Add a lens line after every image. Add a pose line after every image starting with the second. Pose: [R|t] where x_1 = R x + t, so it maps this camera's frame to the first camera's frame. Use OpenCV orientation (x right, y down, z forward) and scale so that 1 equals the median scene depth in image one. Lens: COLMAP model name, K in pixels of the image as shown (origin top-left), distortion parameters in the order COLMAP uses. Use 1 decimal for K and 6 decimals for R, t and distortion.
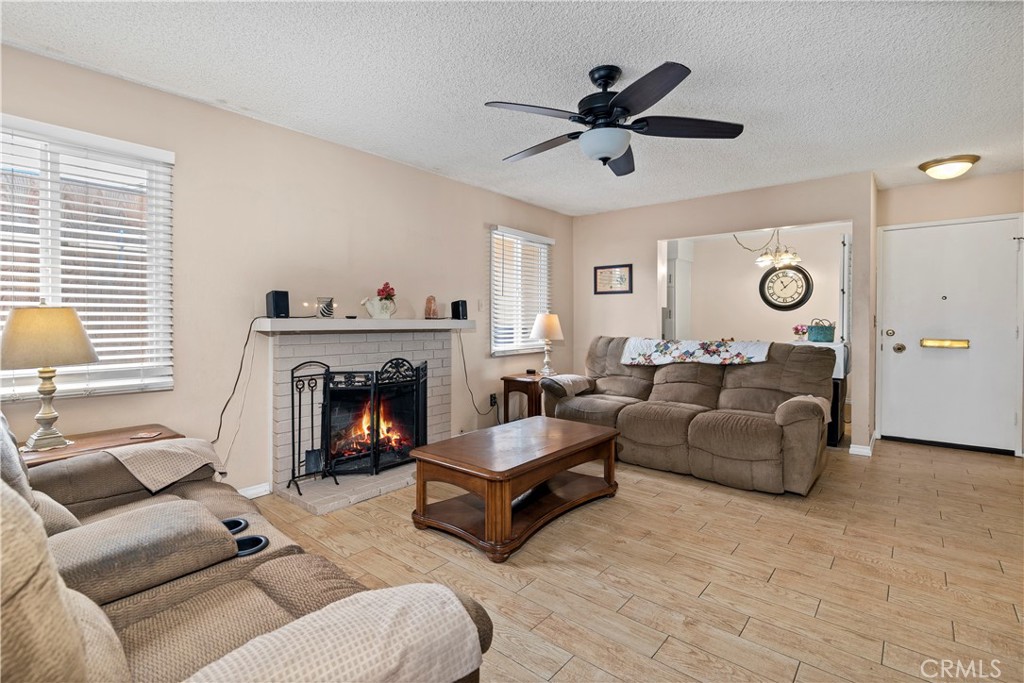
lens RADIAL K [[477.1, 0, 523.5], [0, 477.1, 327.0], [0, 0, 1]] dist [-0.000126, -0.000352]
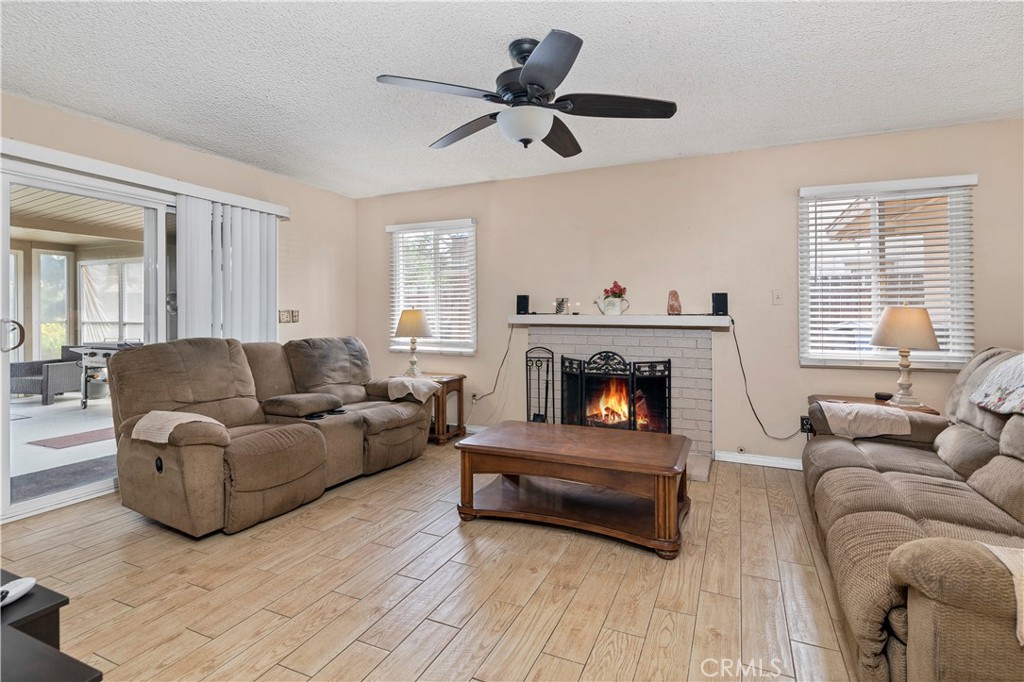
lens RADIAL K [[477.1, 0, 523.5], [0, 477.1, 326.5], [0, 0, 1]] dist [-0.000126, -0.000352]
pose [[0.298144, 0.035638, -0.953855, 0.750254], [-0.009334, 0.999364, 0.034421, -0.028584], [0.954475, -0.001360, 0.298287, 0.516501]]
